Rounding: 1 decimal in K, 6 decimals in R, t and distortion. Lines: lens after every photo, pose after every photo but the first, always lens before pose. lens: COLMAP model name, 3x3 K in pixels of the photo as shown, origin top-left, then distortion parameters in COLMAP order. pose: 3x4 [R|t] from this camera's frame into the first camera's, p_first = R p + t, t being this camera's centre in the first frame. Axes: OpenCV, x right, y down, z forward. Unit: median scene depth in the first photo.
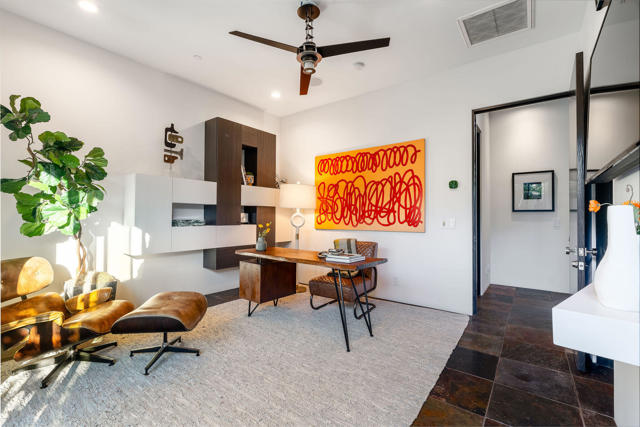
lens RADIAL K [[284.2, 0, 320.2], [0, 284.2, 215.1], [0, 0, 1]] dist [-0.004492, -0.000382]
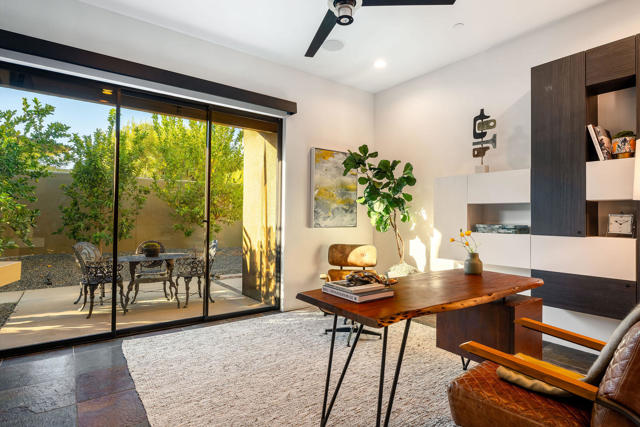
lens RADIAL K [[350.1, 0, 319.9], [0, 350.1, 212.7], [0, 0, 1]] dist [-0.007542, -0.000449]
pose [[-0.282032, -0.028874, -0.958970, 0.583687], [-0.012869, 0.999571, -0.026312, 0.015463], [0.959319, 0.004920, -0.282283, 0.827554]]
